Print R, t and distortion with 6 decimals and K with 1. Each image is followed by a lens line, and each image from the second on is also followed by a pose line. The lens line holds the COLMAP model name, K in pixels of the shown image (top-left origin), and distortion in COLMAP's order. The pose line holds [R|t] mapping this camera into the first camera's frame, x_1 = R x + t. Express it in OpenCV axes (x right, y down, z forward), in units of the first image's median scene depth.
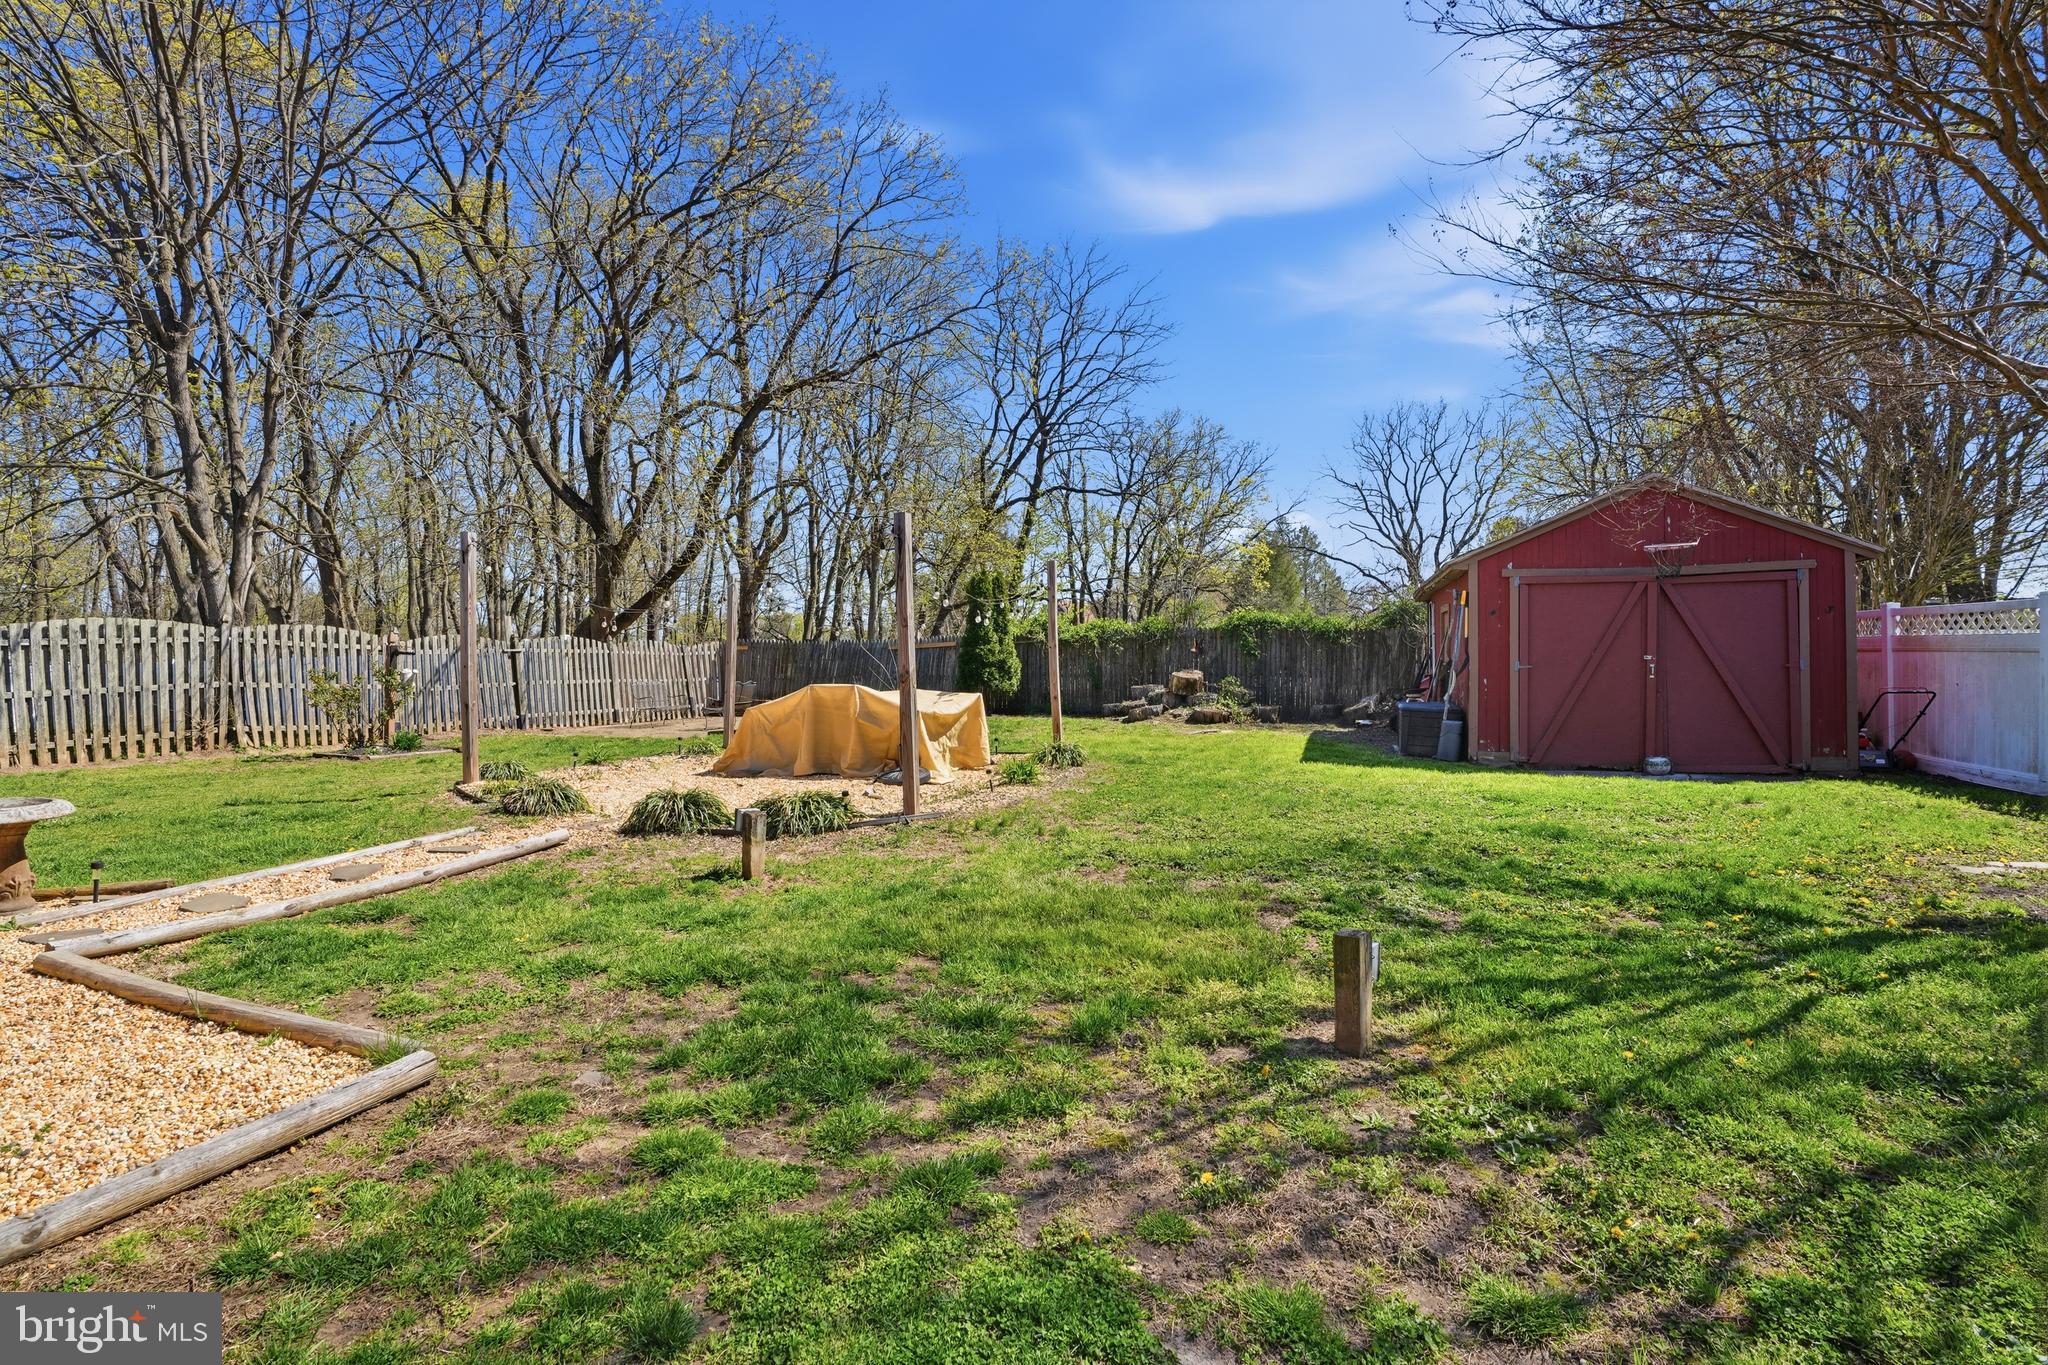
lens RADIAL K [[932.4, 0, 1018.9], [0, 932.4, 678.0], [0, 0, 1]] dist [-0.075591, 0.026053]
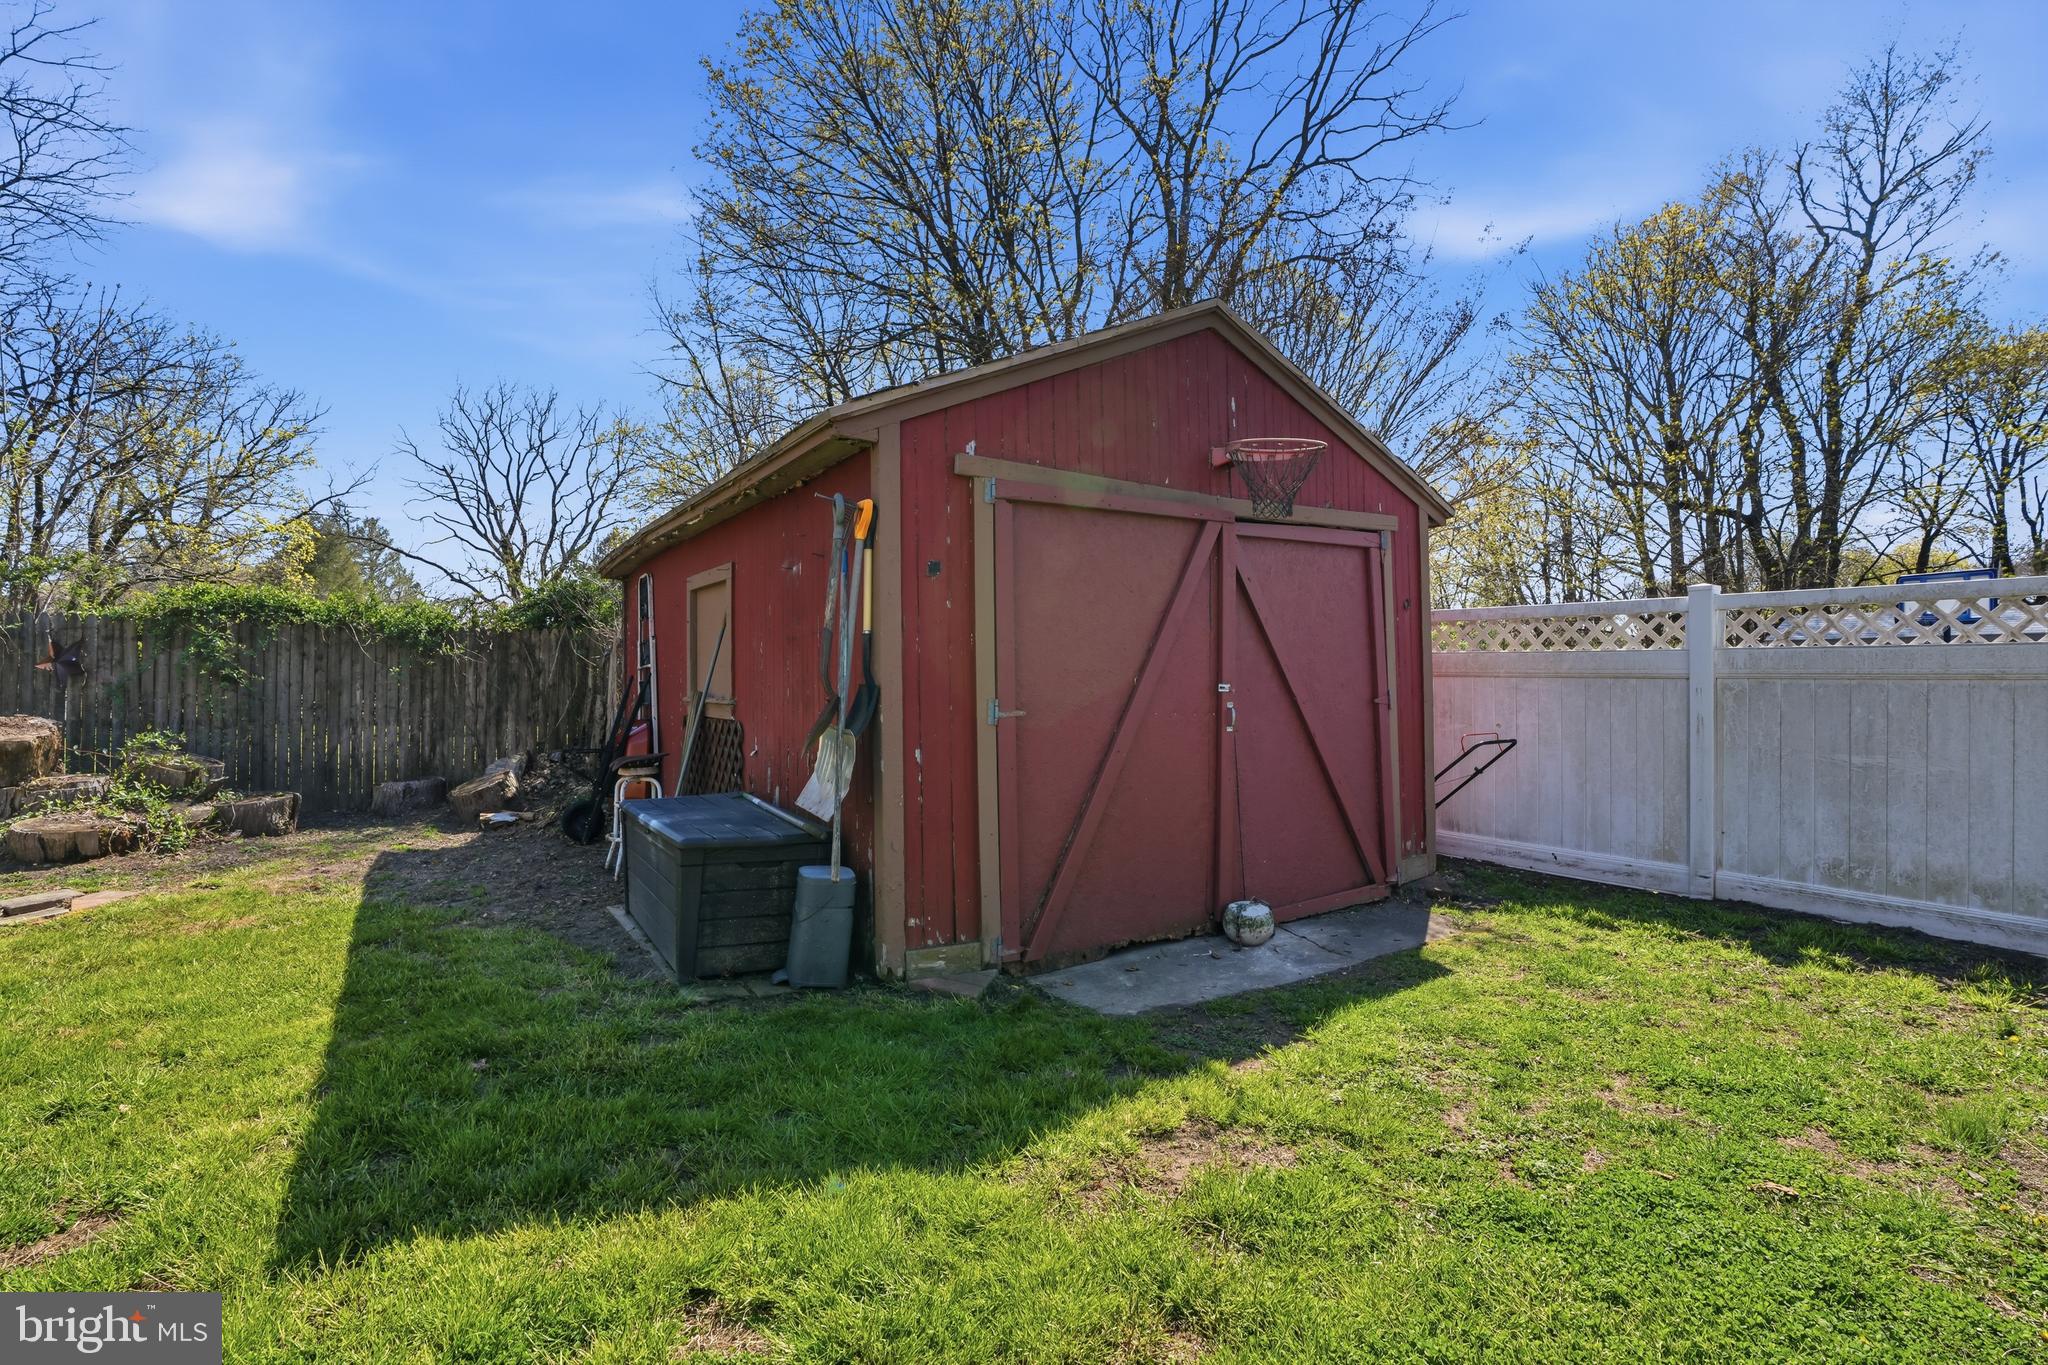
lens RADIAL K [[932.4, 0, 1018.9], [0, 932.4, 678.0], [0, 0, 1]] dist [-0.075591, 0.026053]
pose [[0.604818, 0.004155, 0.796353, 0.038560], [0.015579, 0.999733, -0.017048, -0.003263], [-0.796211, 0.022718, 0.604592, 0.119769]]
